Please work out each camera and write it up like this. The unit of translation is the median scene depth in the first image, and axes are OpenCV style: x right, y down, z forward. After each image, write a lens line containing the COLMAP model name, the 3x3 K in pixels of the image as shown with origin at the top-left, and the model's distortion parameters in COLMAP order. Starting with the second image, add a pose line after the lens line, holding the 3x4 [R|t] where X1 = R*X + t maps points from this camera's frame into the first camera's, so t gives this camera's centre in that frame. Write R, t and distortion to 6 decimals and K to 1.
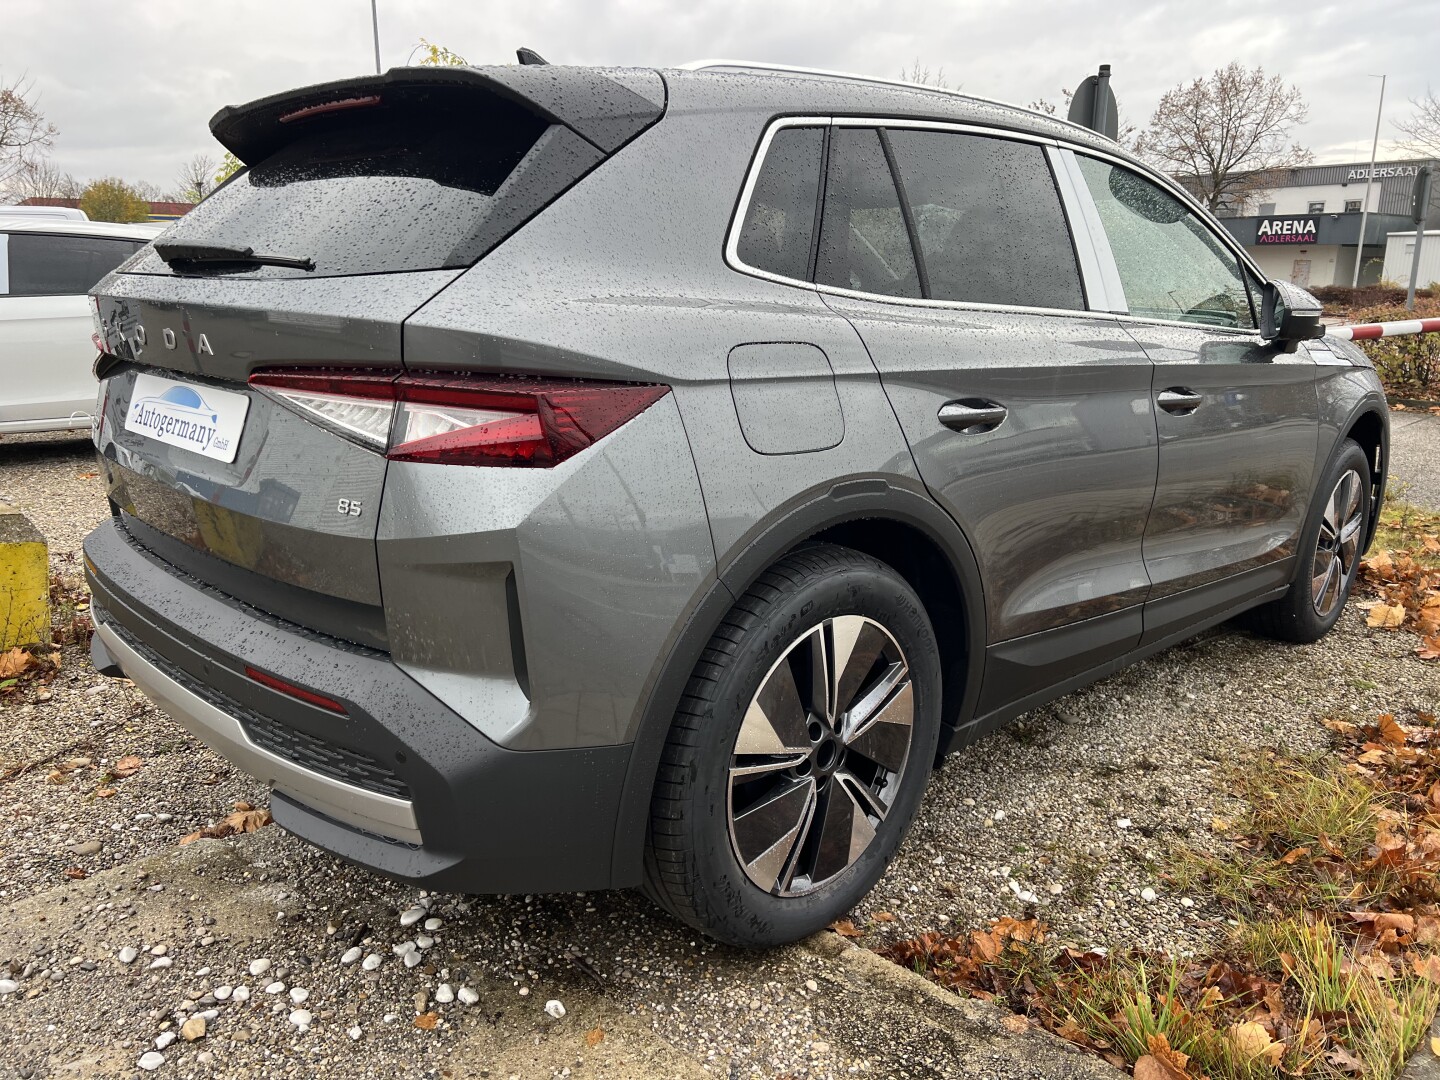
lens RADIAL K [[1097.9, 0, 720.3], [0, 1097.9, 539.4], [0, 0, 1]] dist [0.054868, -0.063457]
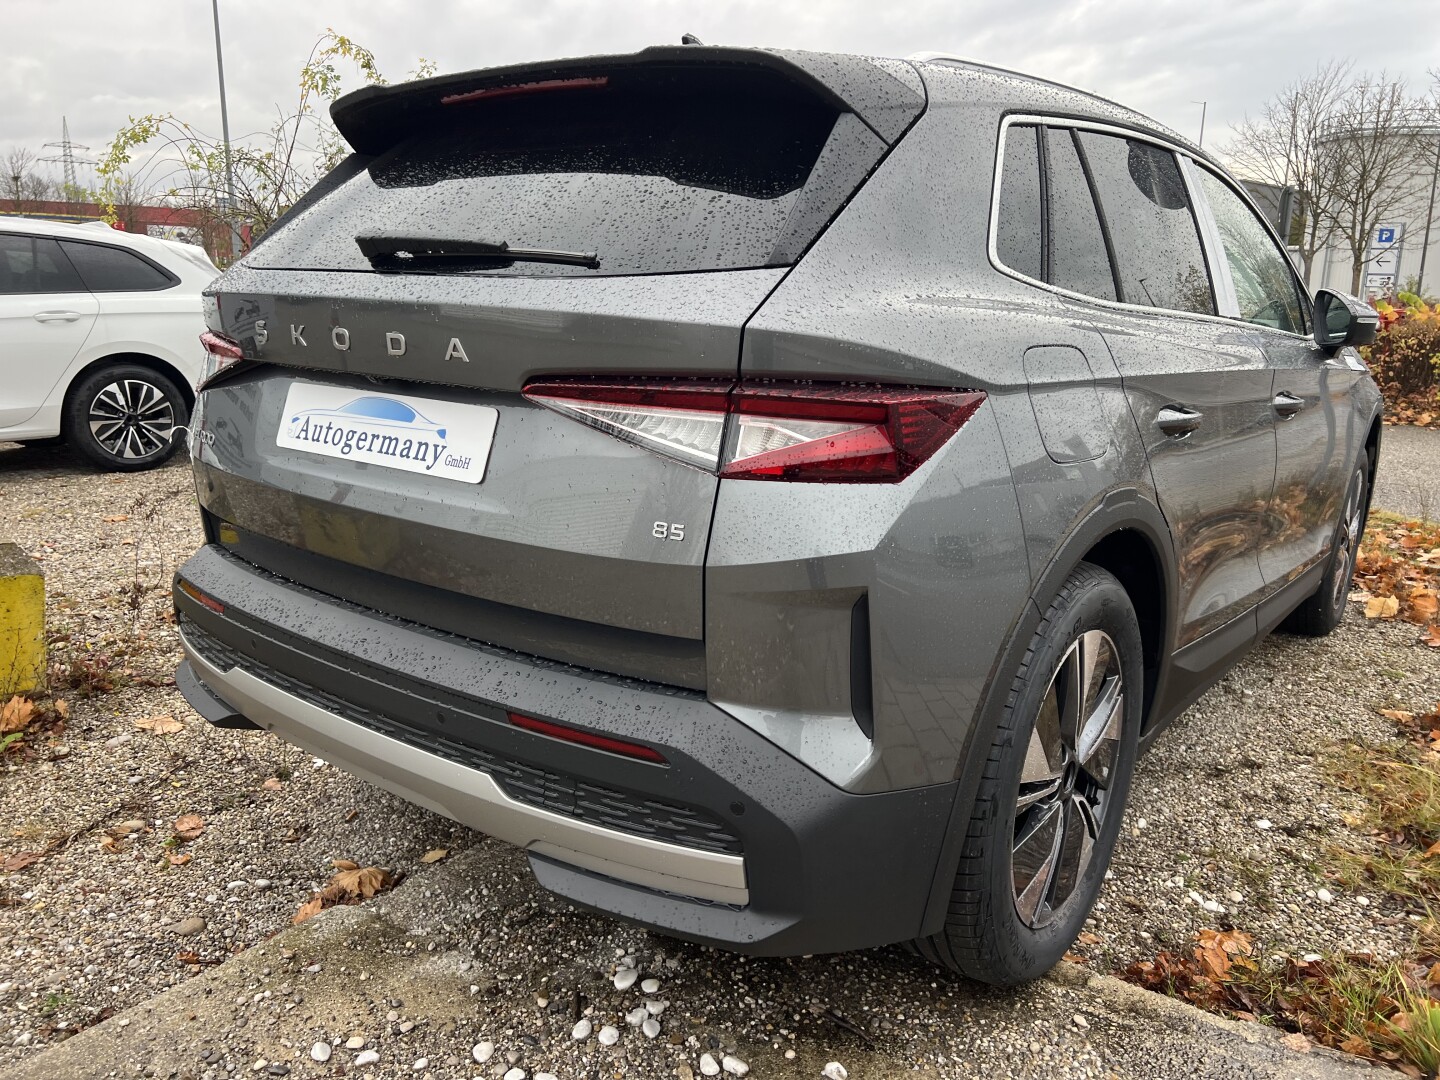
lens RADIAL K [[1095.3, 0, 732.5], [0, 1095.3, 525.6], [0, 0, 1]] dist [0.062527, -0.074172]
pose [[0.989147, -0.022584, 0.145181, -0.345493], [0.025123, 0.999561, -0.015677, -0.015209], [-0.144763, 0.019154, 0.989281, 0.093636]]
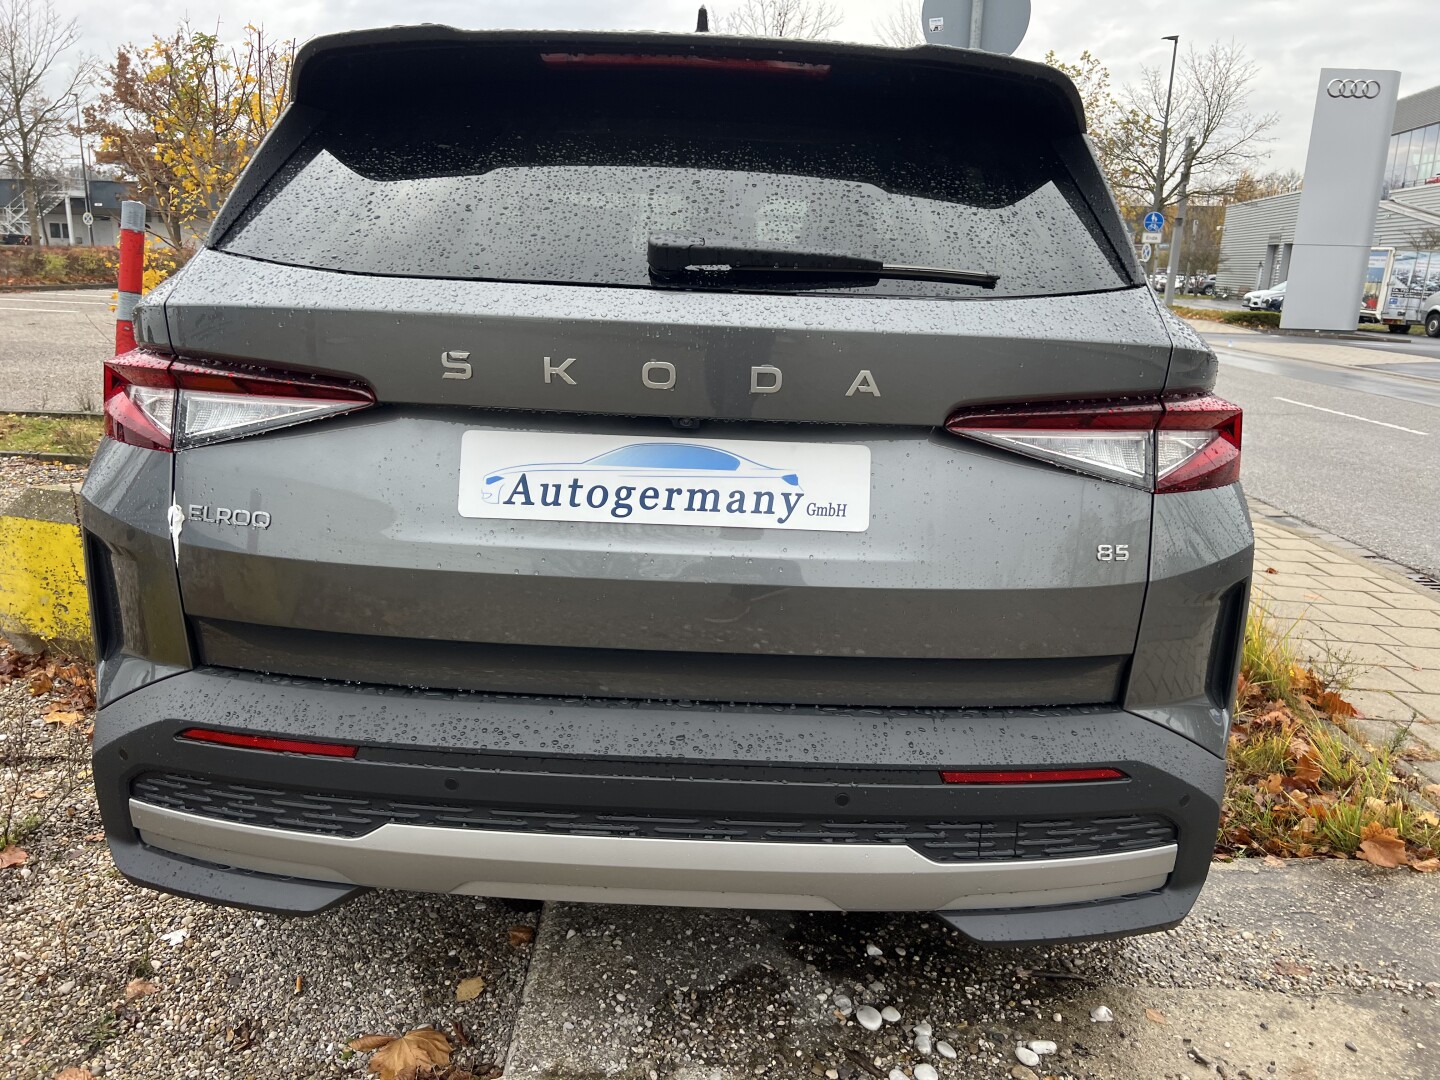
lens RADIAL K [[1089.7, 0, 741.0], [0, 1089.7, 538.0], [0, 0, 1]] dist [0.075764, -0.092312]
pose [[0.706504, -0.161019, 0.689148, -0.976089], [0.141927, 0.986227, 0.084930, -0.133855], [-0.693332, 0.037806, 0.719626, 0.471088]]
